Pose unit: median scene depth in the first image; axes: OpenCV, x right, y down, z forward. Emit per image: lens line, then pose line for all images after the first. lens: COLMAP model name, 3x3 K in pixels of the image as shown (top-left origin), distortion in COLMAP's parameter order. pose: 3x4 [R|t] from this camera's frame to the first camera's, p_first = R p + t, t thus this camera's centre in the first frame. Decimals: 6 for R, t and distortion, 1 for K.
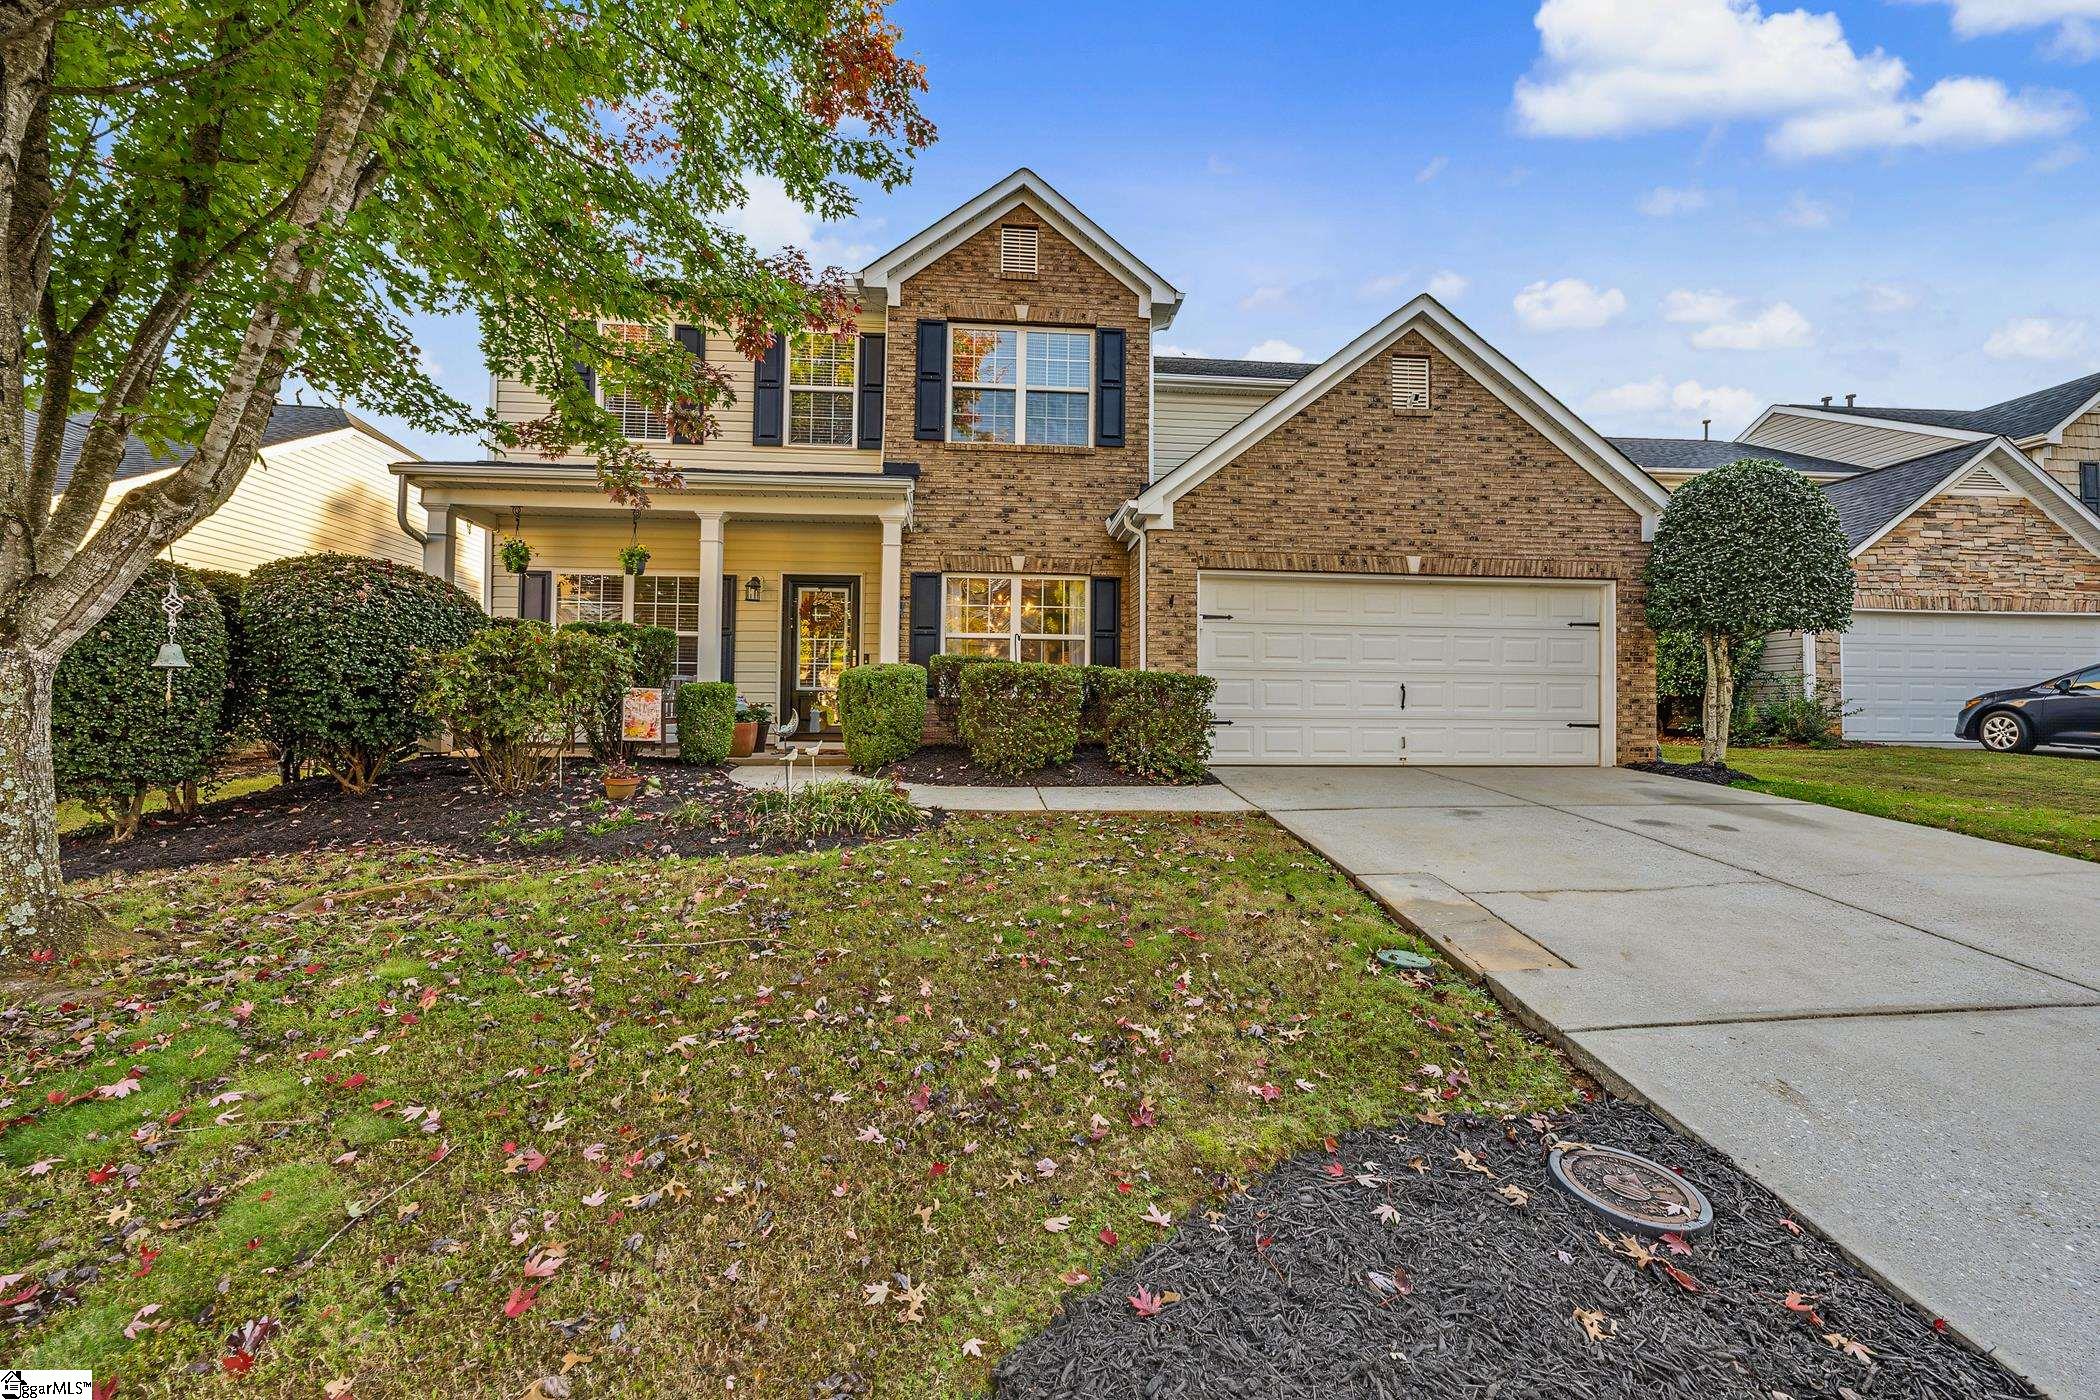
lens RADIAL K [[842.2, 0, 1050.8], [0, 842.2, 696.7], [0, 0, 1]] dist [0.000322, 0.001513]
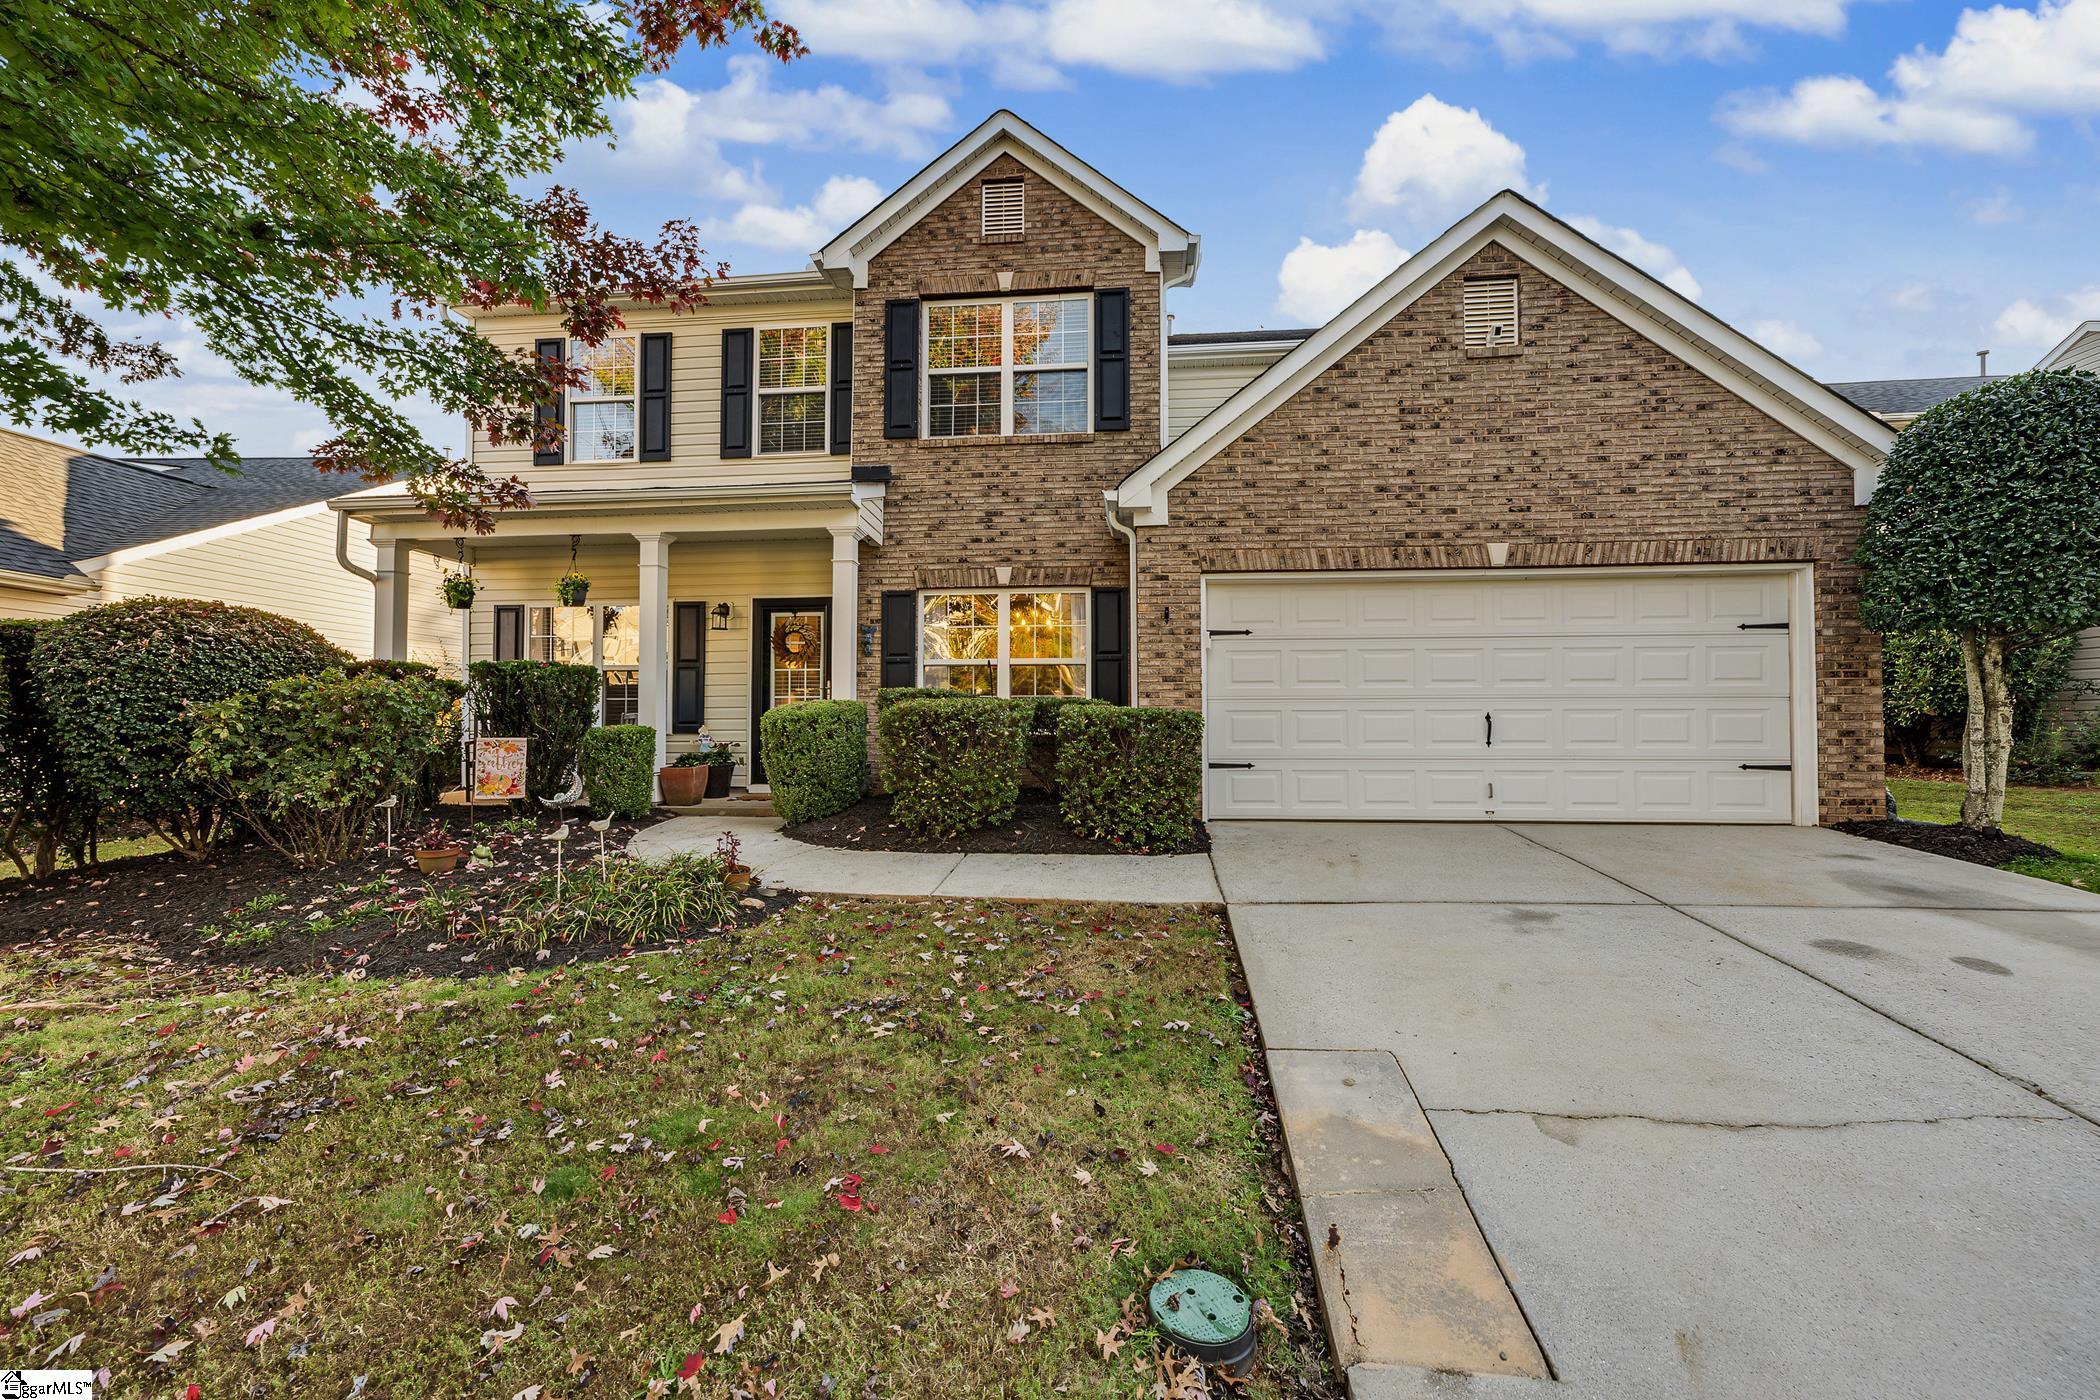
lens RADIAL K [[842.2, 0, 1046.7], [0, 842.2, 706.5], [0, 0, 1]] dist [0.000322, 0.001513]
pose [[0.982479, -0.014463, -0.185811, 0.172071], [0.013504, 0.999888, -0.006423, -0.022140], [0.185883, 0.003801, 0.982564, 0.189327]]
